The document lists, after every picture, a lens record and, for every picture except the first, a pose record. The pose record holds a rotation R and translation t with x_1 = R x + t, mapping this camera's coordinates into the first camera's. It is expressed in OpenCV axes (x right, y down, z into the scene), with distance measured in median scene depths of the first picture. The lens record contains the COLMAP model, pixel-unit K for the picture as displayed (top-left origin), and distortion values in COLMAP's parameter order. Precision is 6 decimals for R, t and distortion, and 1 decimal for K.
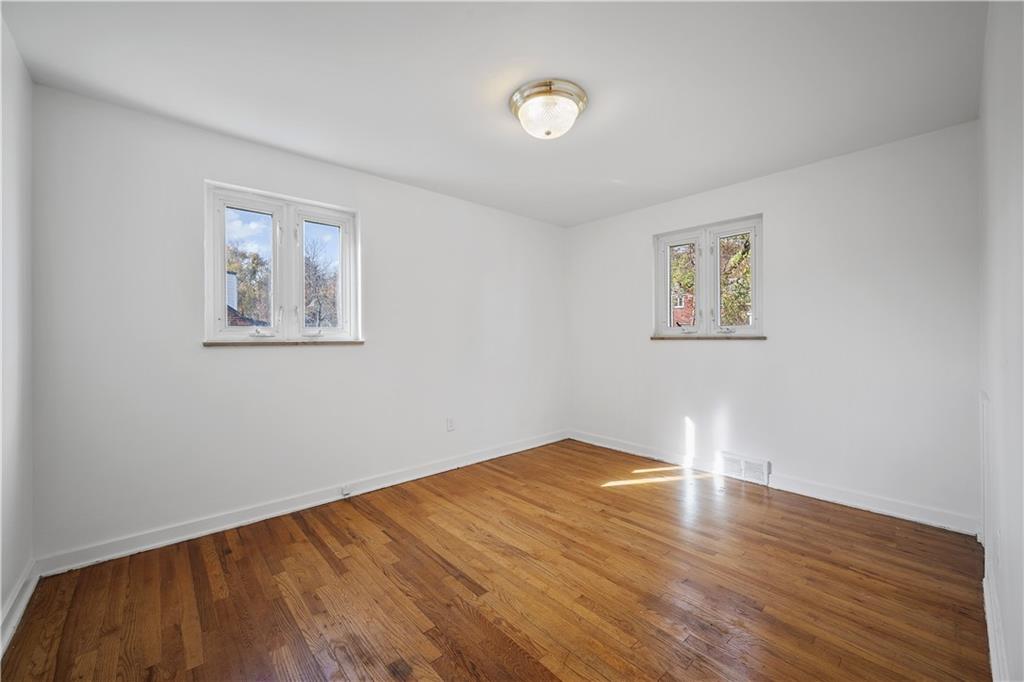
lens RADIAL K [[399.7, 0, 513.0], [0, 399.7, 338.8], [0, 0, 1]] dist [-0.001273, 0.000741]
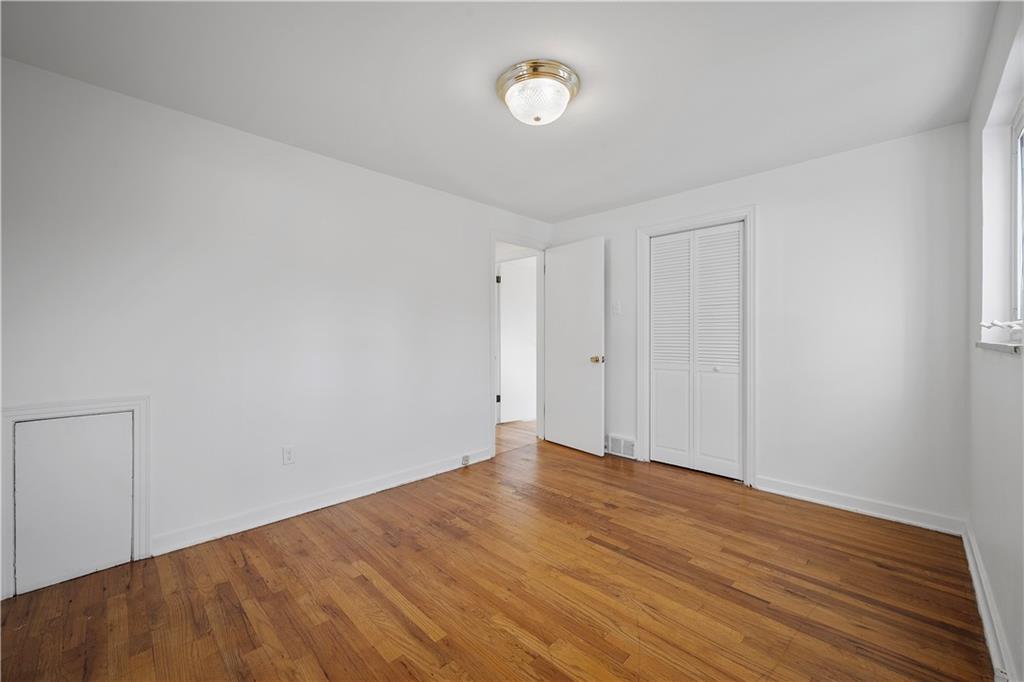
lens RADIAL K [[399.7, 0, 511.0], [0, 399.7, 337.8], [0, 0, 1]] dist [-0.001273, 0.000741]
pose [[-0.998494, 0.004145, -0.054696, 0.213582], [0.003776, 0.999969, 0.006859, -0.010564], [0.054723, 0.006642, -0.998479, 2.003410]]
